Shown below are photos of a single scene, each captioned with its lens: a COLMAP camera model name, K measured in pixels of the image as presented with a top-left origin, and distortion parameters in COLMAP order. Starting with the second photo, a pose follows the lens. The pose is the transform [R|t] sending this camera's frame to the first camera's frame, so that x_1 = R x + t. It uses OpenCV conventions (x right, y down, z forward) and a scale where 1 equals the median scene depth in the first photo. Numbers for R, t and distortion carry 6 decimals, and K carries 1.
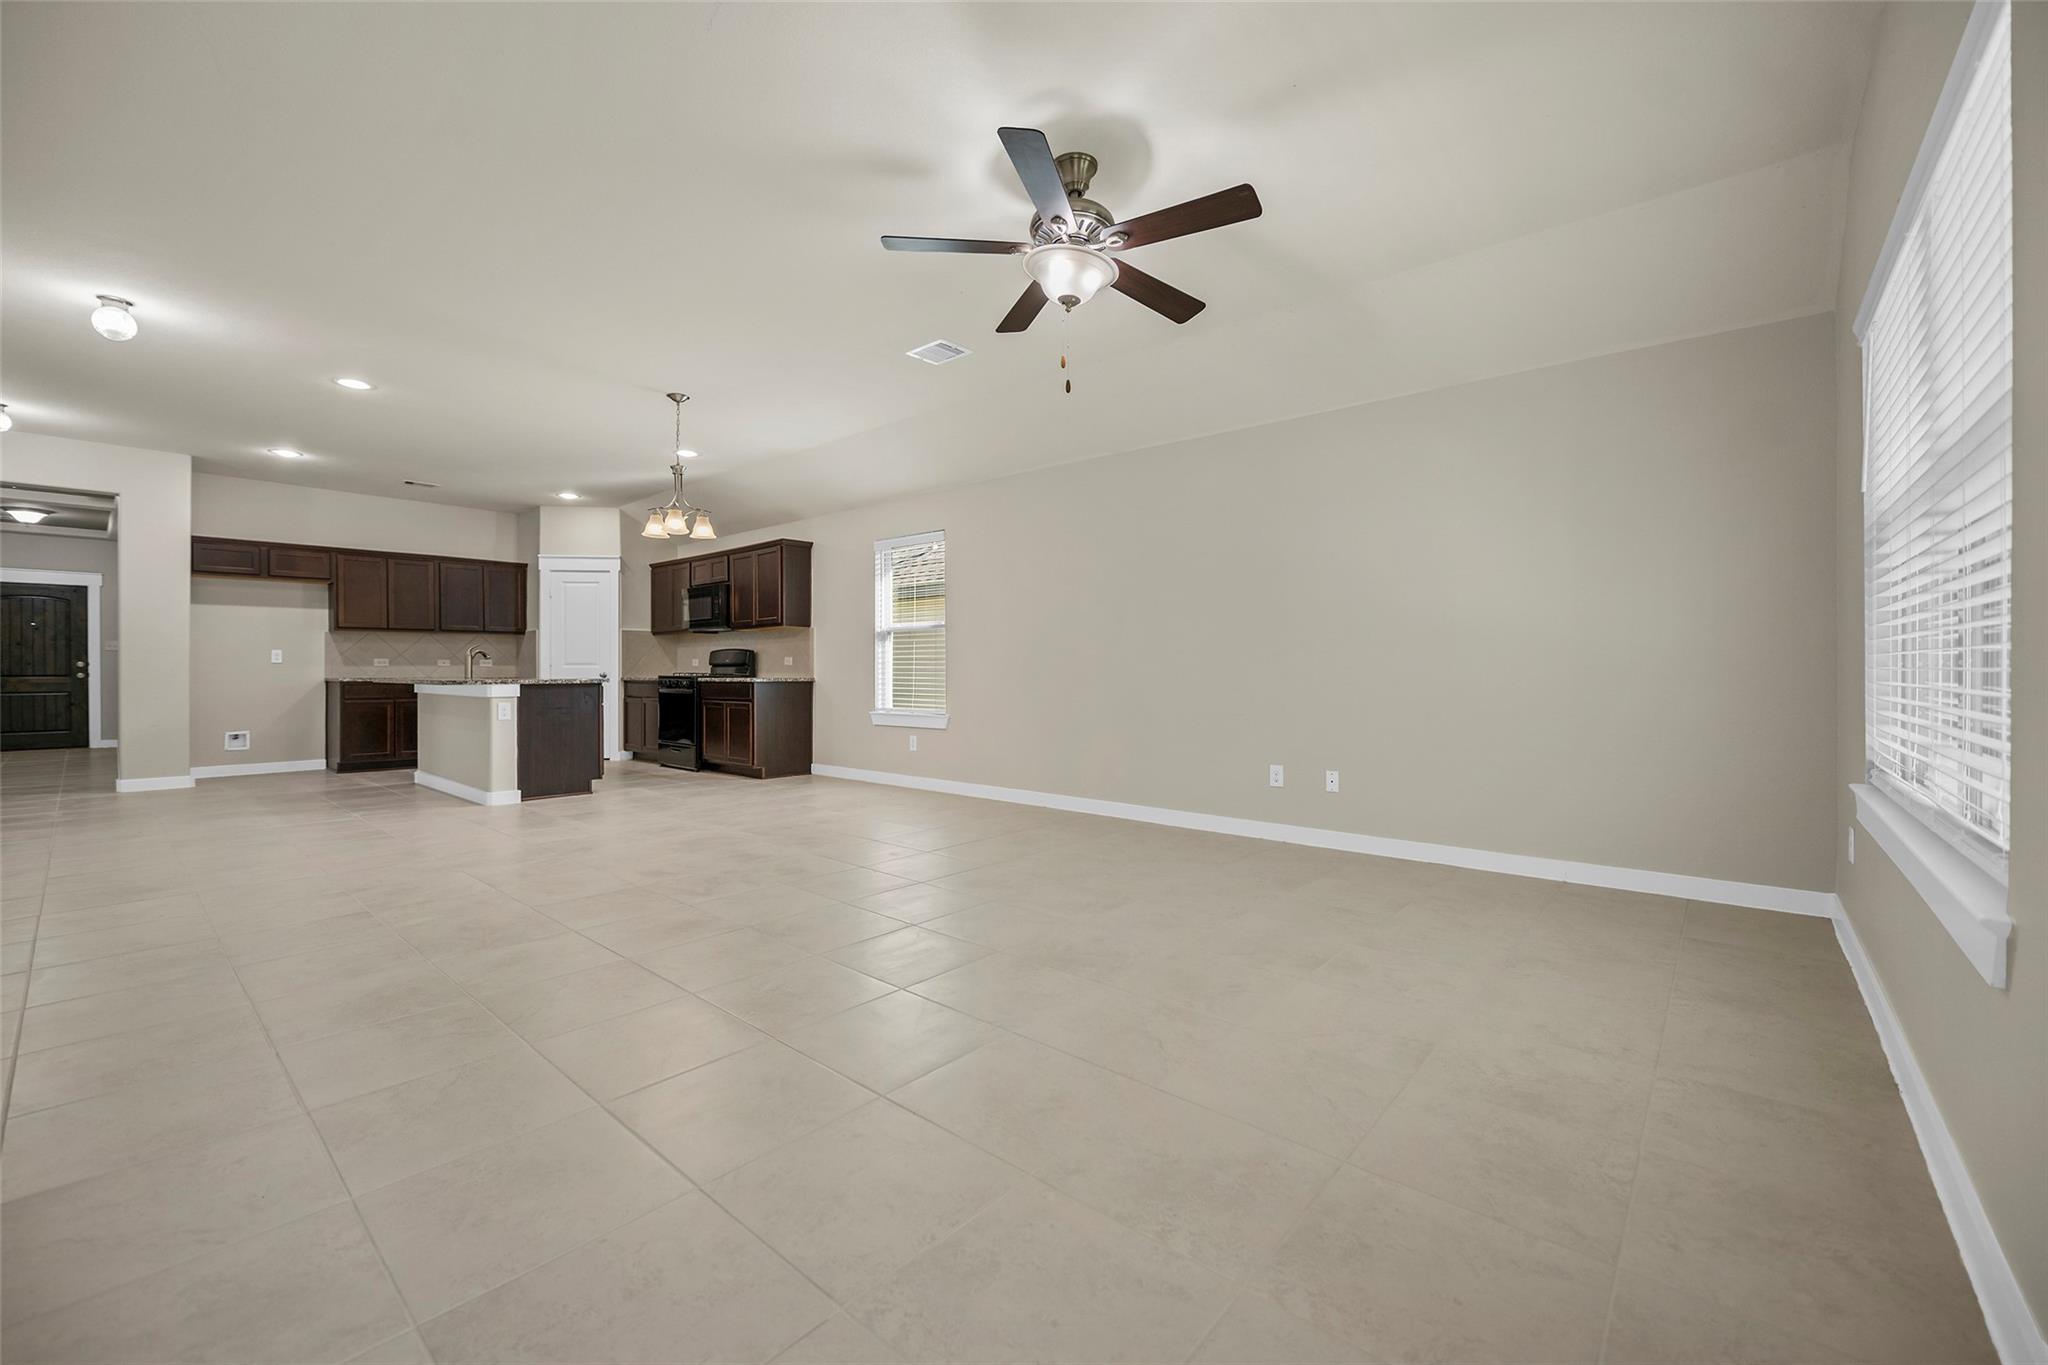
lens RADIAL K [[819.1, 0, 1015.7], [0, 819.1, 672.6], [0, 0, 1]] dist [-0.002526, 0.000042]
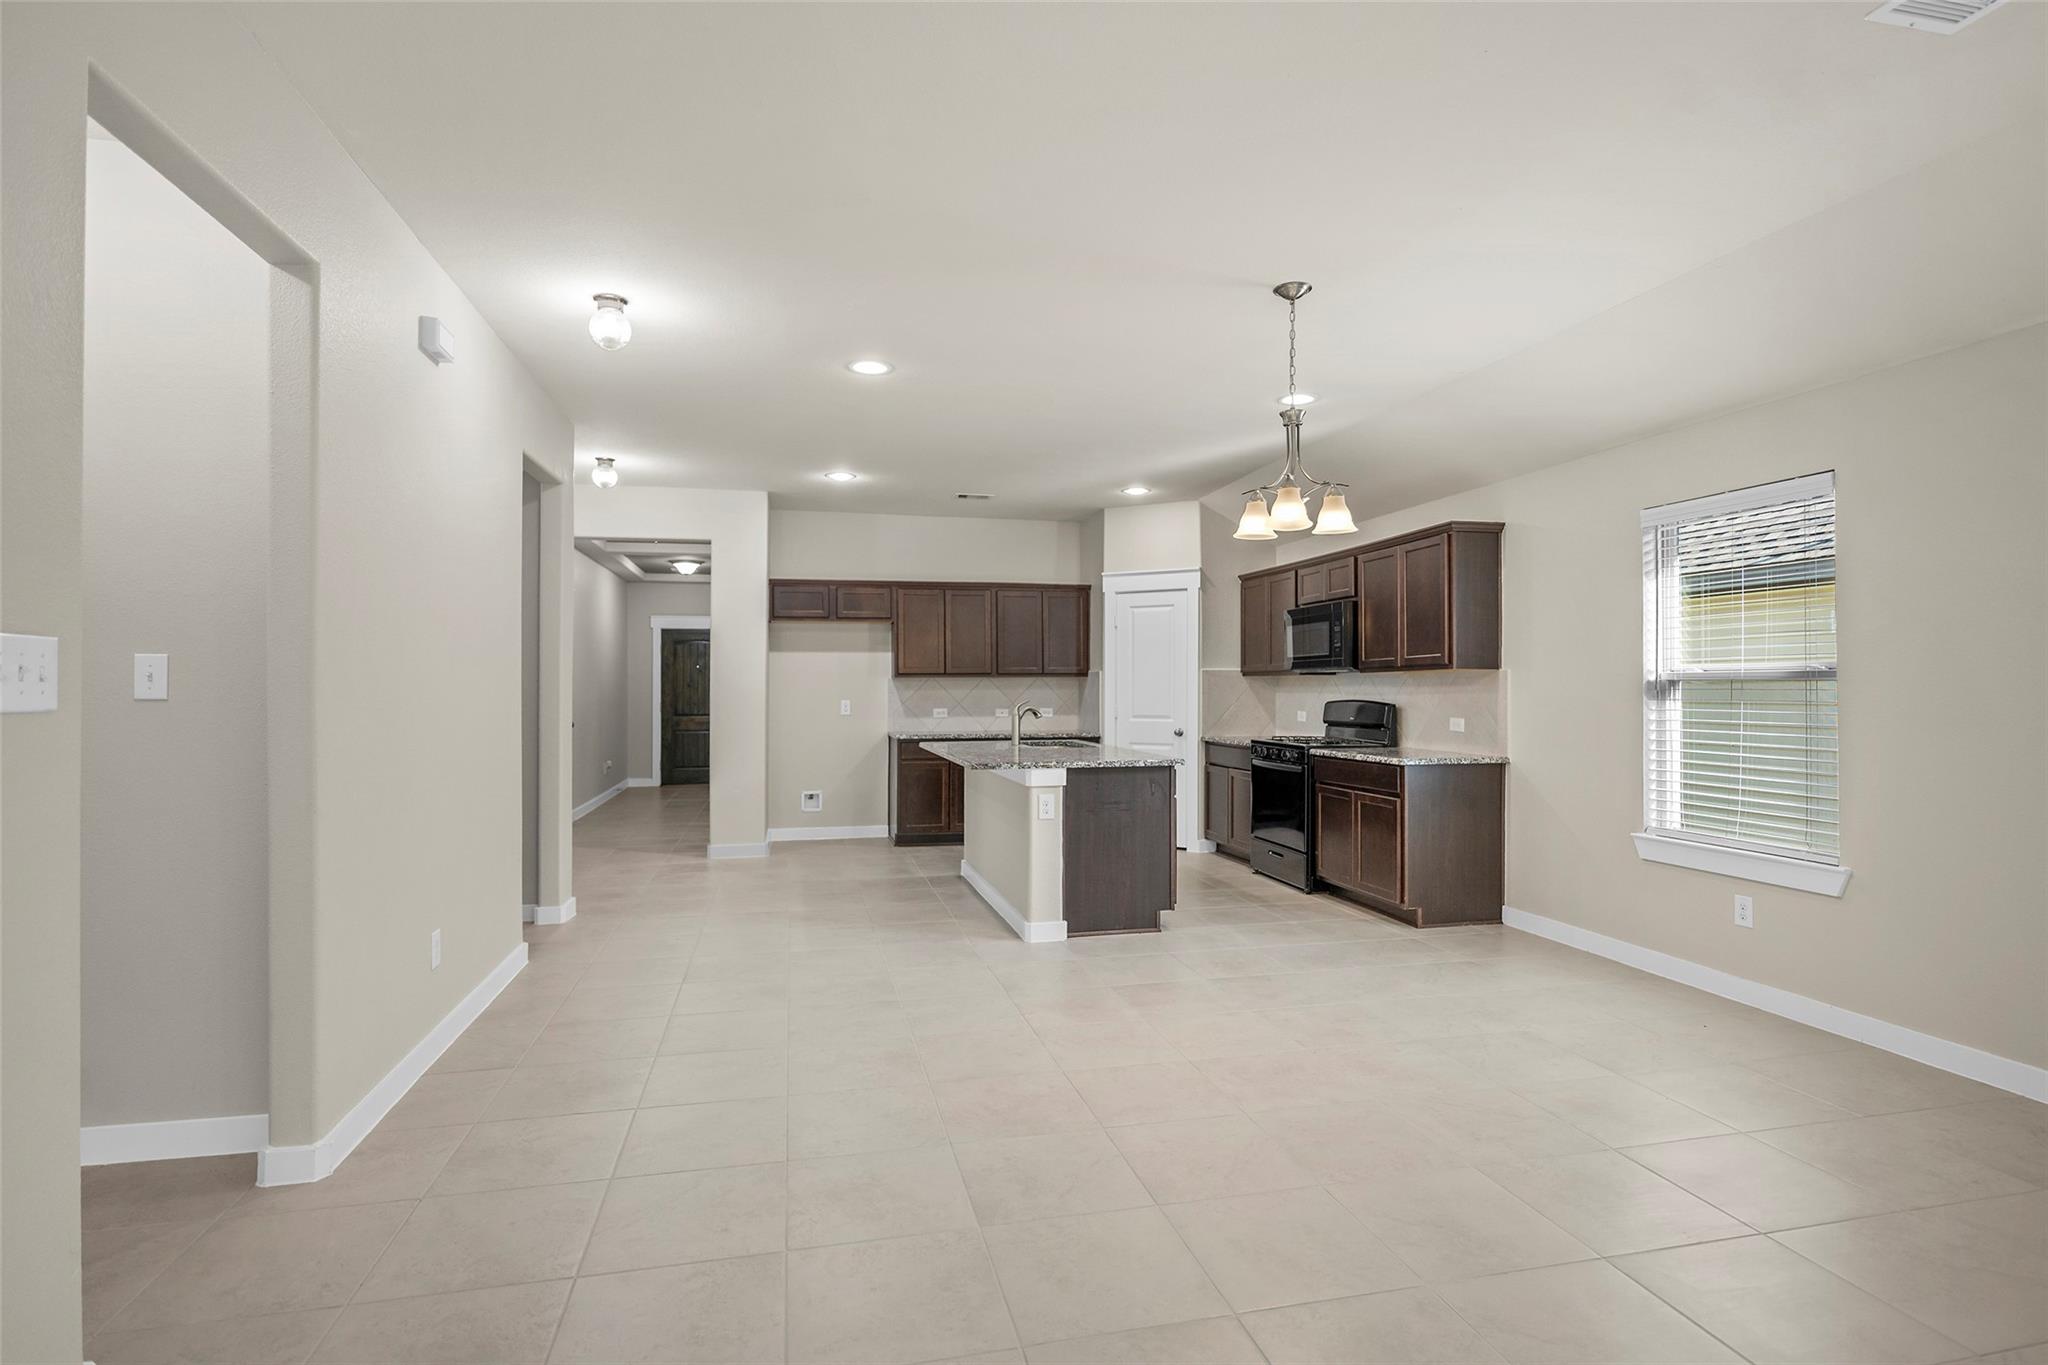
lens RADIAL K [[1009.4, 0, 1018.4], [0, 1009.4, 680.9], [0, 0, 1]] dist [-0.002589, -0.000063]
pose [[0.808449, -0.001861, -0.588563, -0.105423], [-0.003506, 0.999962, -0.007978, -0.040142], [0.588556, 0.008513, 0.808412, 0.220811]]
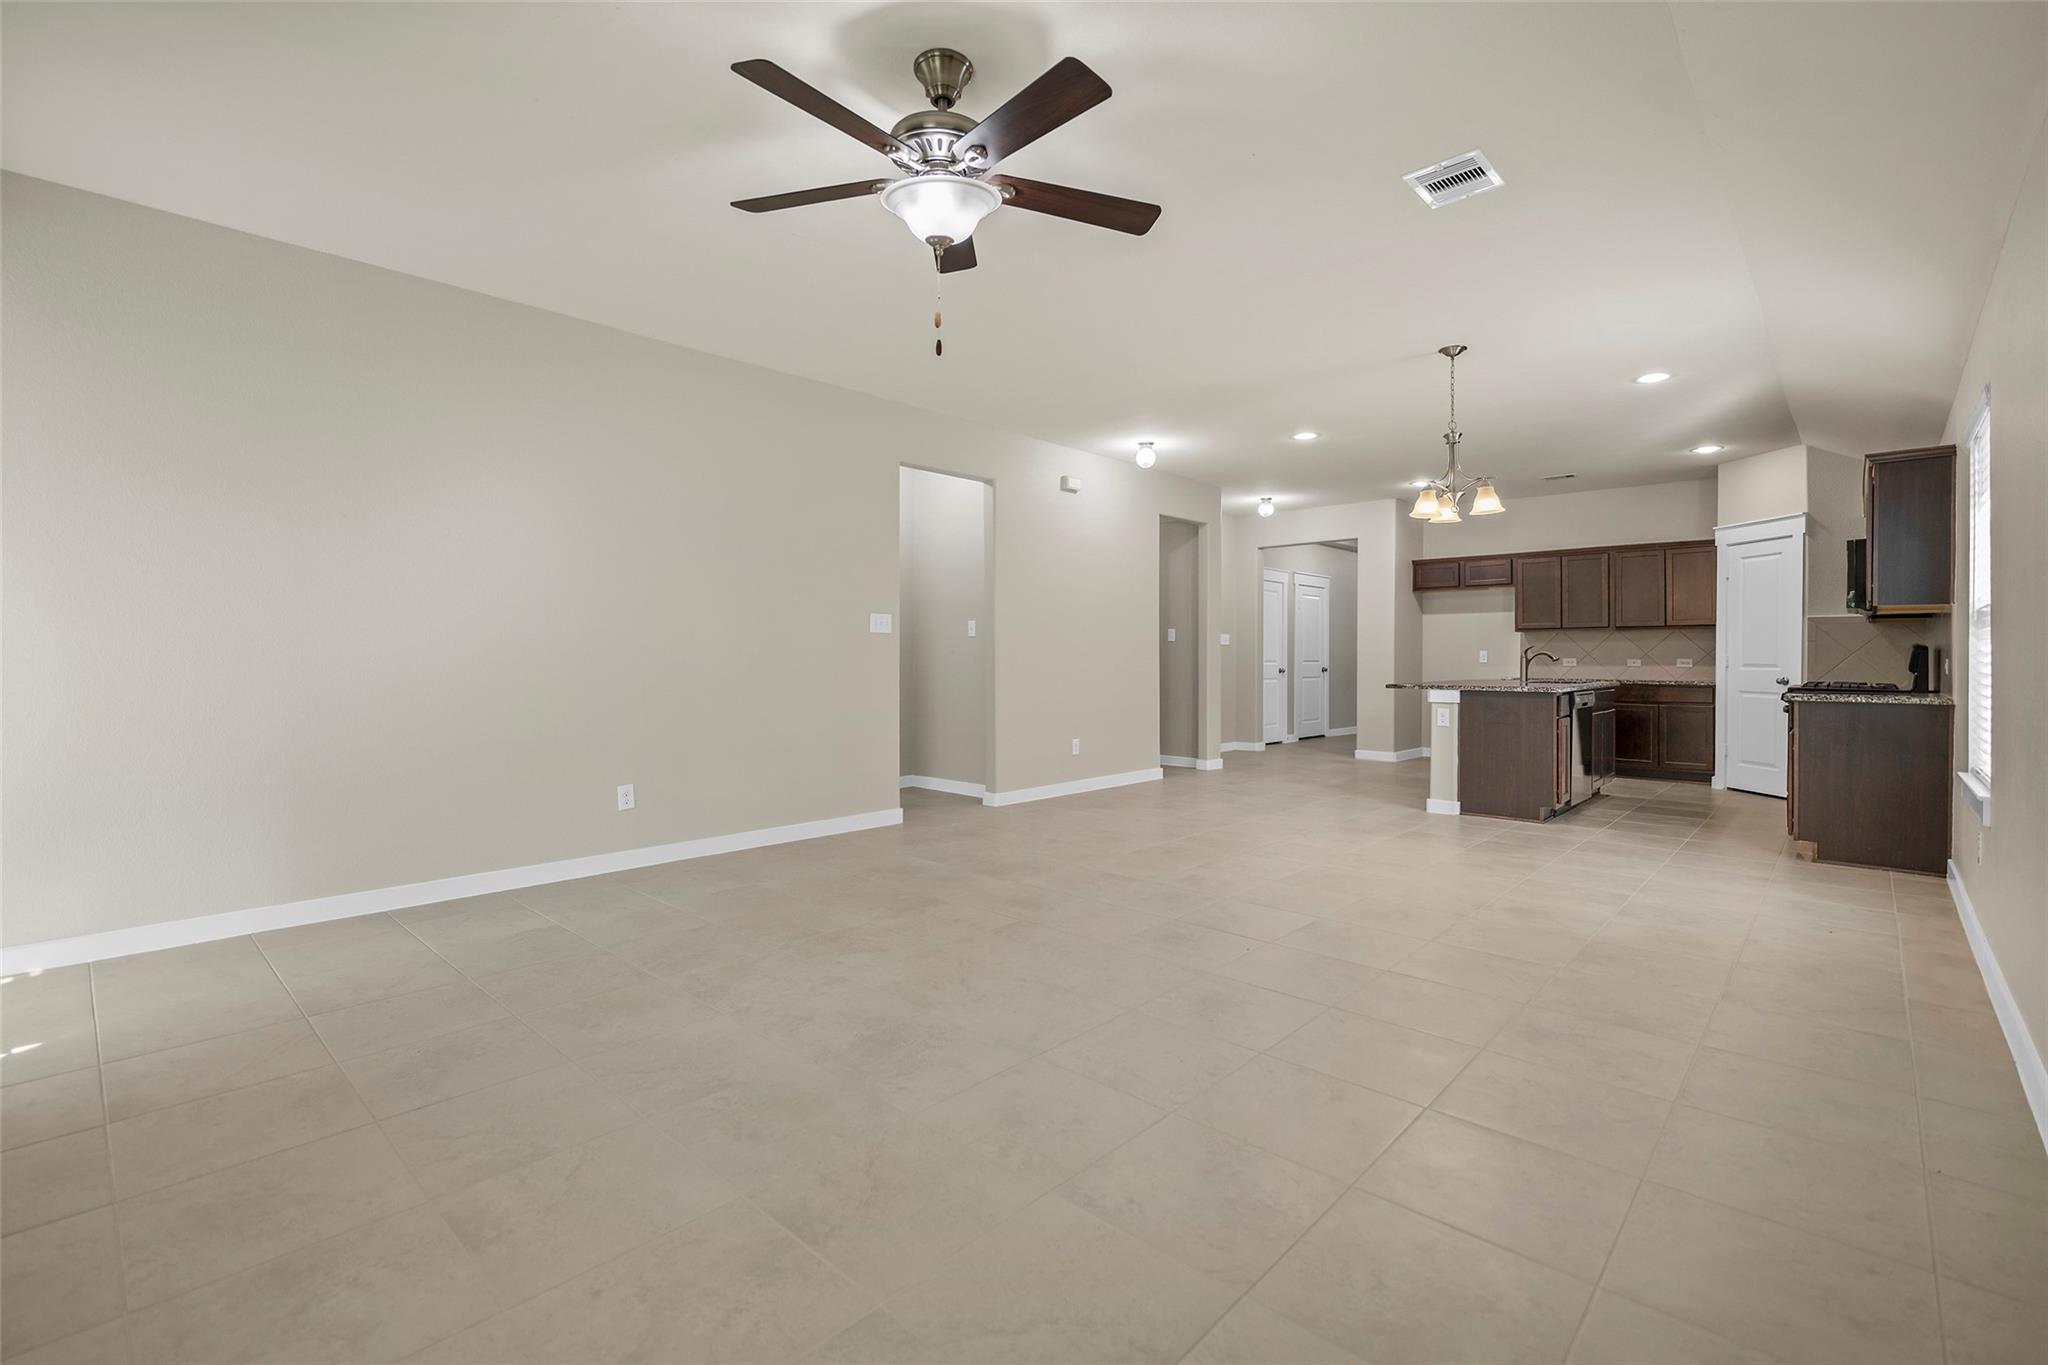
lens RADIAL K [[910.7, 0, 1031.4], [0, 910.7, 652.9], [0, 0, 1]] dist [-0.001145, -0.000043]
pose [[-0.031271, -0.002083, -0.999509, 0.355115], [-0.007714, 0.999969, -0.001843, -0.017810], [0.999481, 0.007652, -0.031286, 0.416053]]
